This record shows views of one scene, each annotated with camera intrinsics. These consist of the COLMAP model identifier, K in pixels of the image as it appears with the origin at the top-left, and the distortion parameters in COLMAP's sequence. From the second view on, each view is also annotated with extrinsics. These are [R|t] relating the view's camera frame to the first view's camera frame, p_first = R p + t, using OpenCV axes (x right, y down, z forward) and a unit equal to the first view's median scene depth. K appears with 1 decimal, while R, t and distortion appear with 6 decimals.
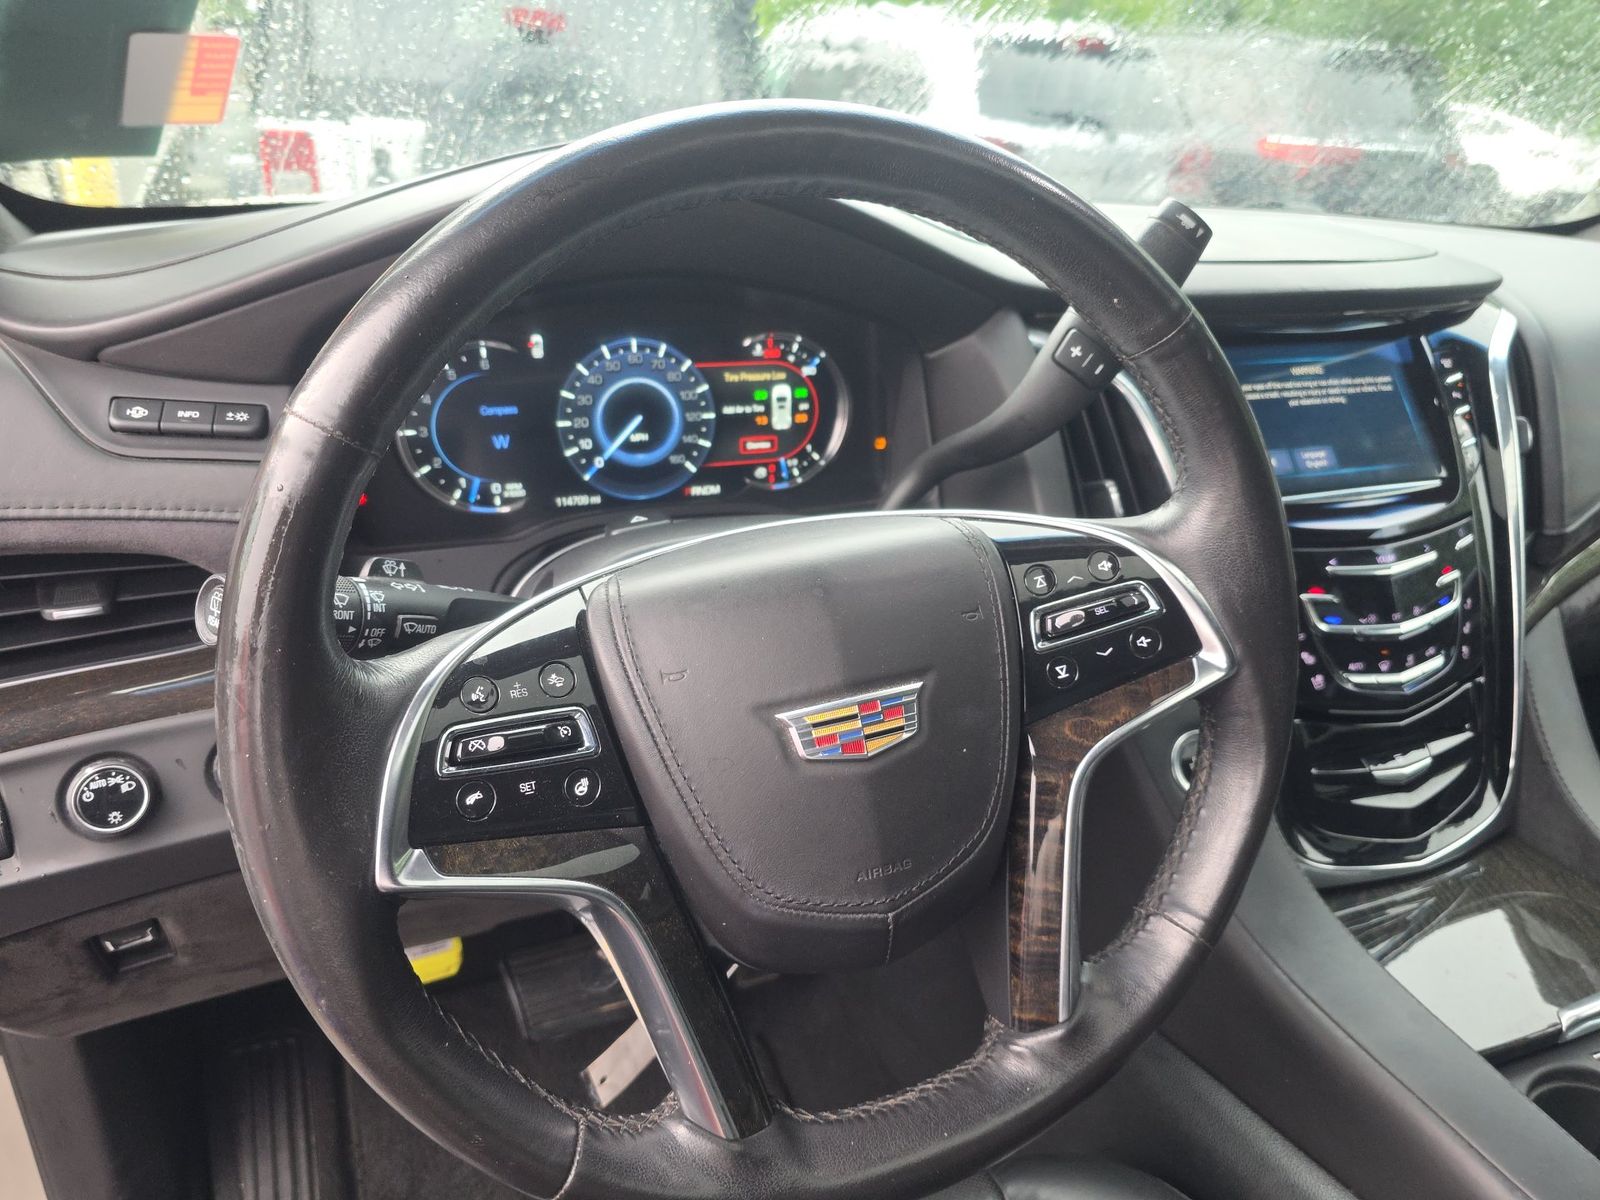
lens RADIAL K [[1076.2, 0, 800.0], [0, 1076.2, 600.0], [0, 0, 1]] dist [0.086115, 0.000298]
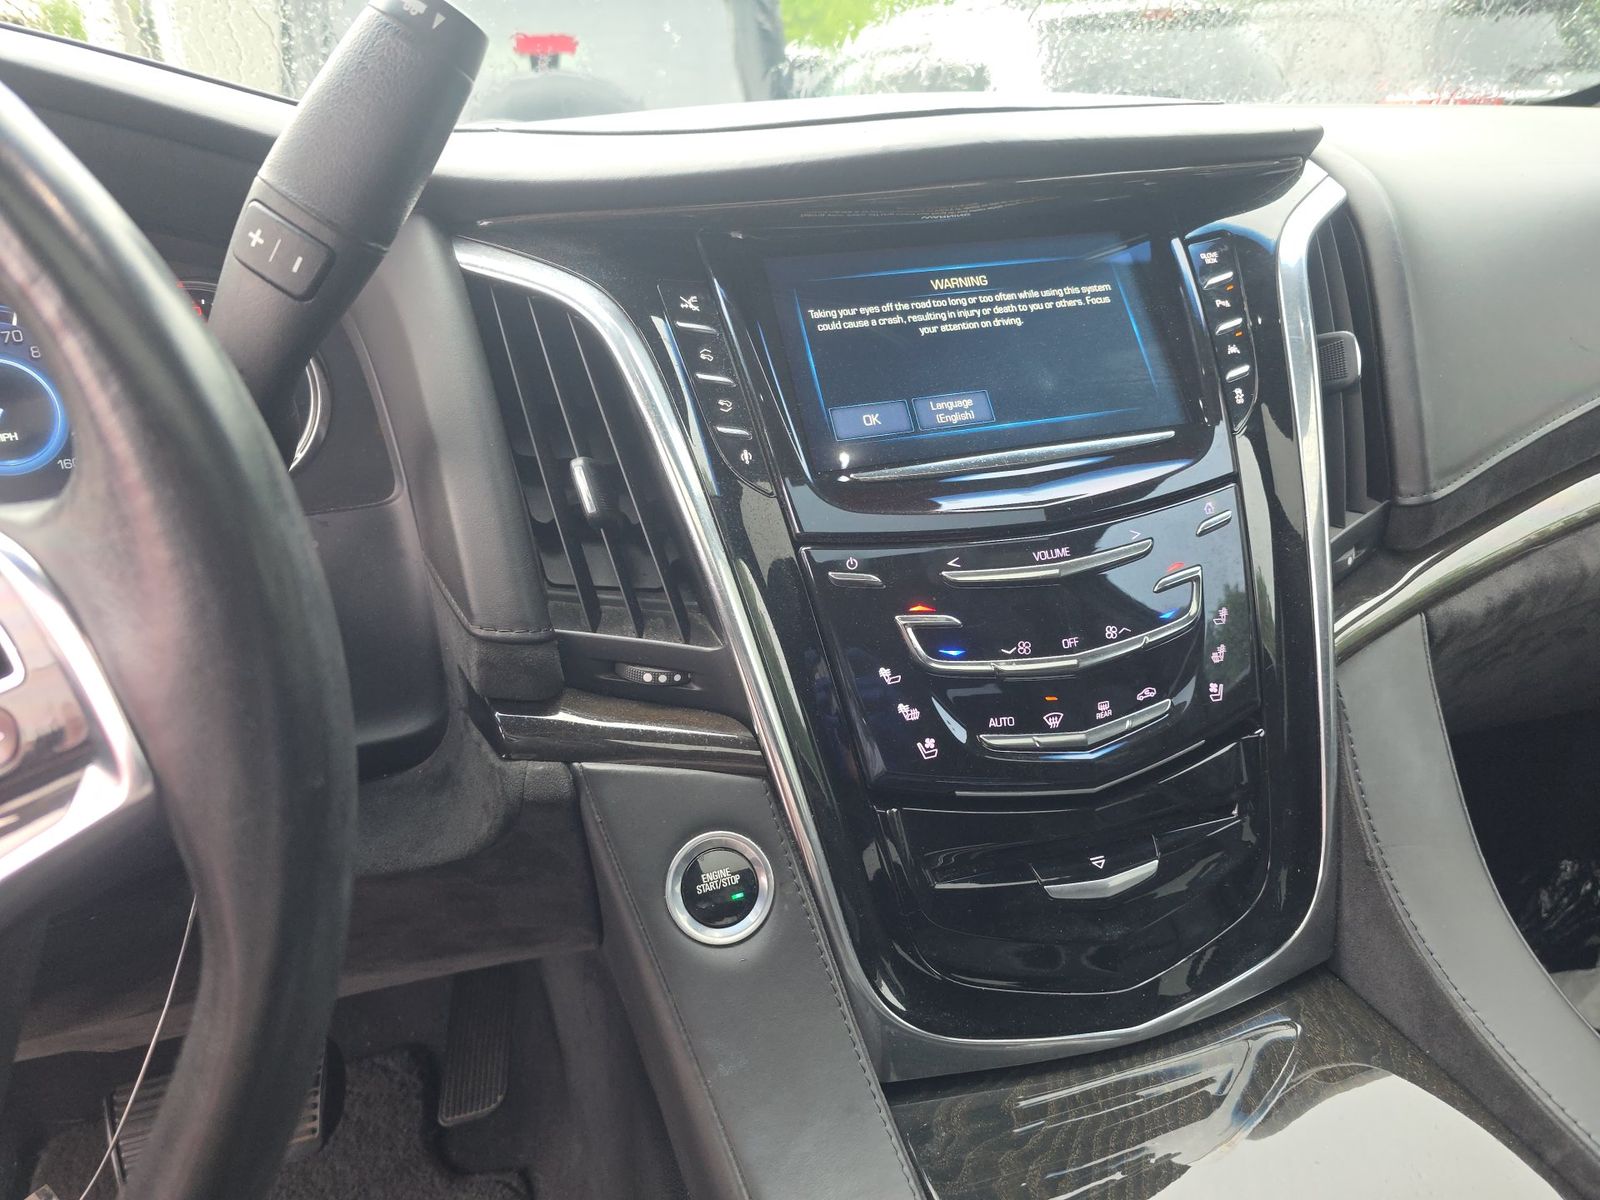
lens RADIAL K [[1076.2, 0, 800.0], [0, 1076.2, 600.0], [0, 0, 1]] dist [0.086115, 0.000298]
pose [[0.983077, -0.041963, -0.178320, 0.479599], [0.037922, 0.998942, -0.026010, 0.000313], [0.179223, 0.018808, 0.983629, 0.331868]]
